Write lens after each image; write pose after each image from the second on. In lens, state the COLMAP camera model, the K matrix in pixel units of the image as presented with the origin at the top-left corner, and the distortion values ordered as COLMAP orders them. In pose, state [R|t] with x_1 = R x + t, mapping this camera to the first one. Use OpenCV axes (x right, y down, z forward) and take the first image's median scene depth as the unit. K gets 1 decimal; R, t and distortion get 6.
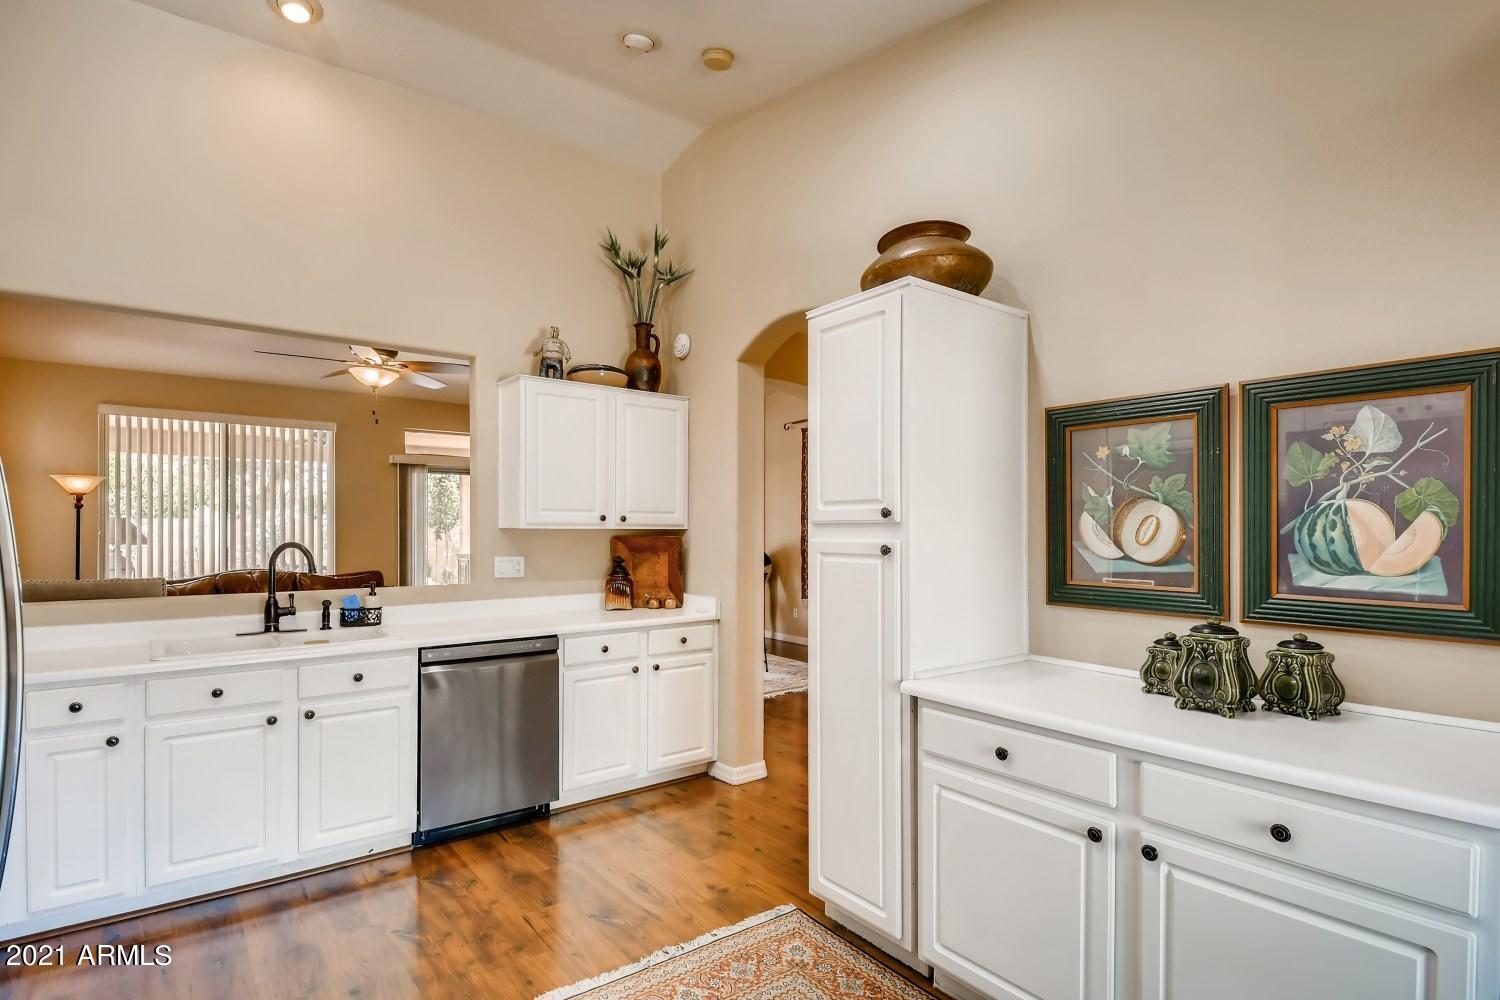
lens RADIAL K [[735.6, 0, 753.3], [0, 735.6, 530.3], [0, 0, 1]] dist [0.002491, -0.017027]
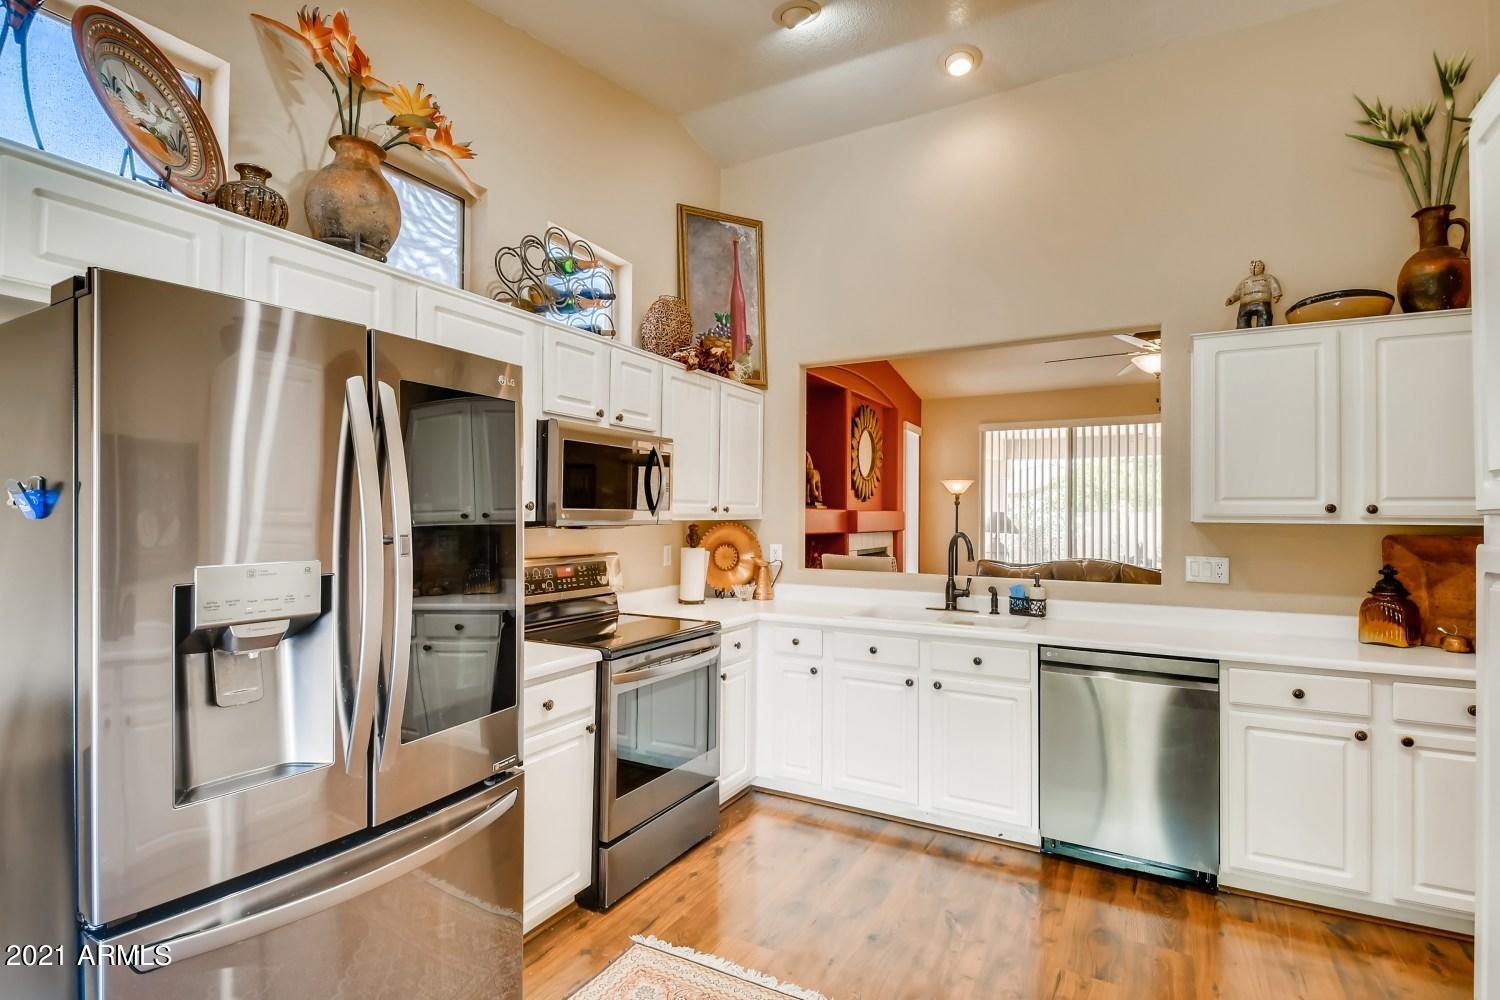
lens RADIAL K [[731.5, 0, 744.5], [0, 731.5, 508.3], [0, 0, 1]] dist [0.003619, -0.016853]
pose [[0.365614, -0.008667, -0.930726, 0.247876], [-0.013006, 0.999811, -0.014420, 0.000493], [0.930676, 0.017377, 0.365432, 0.235930]]
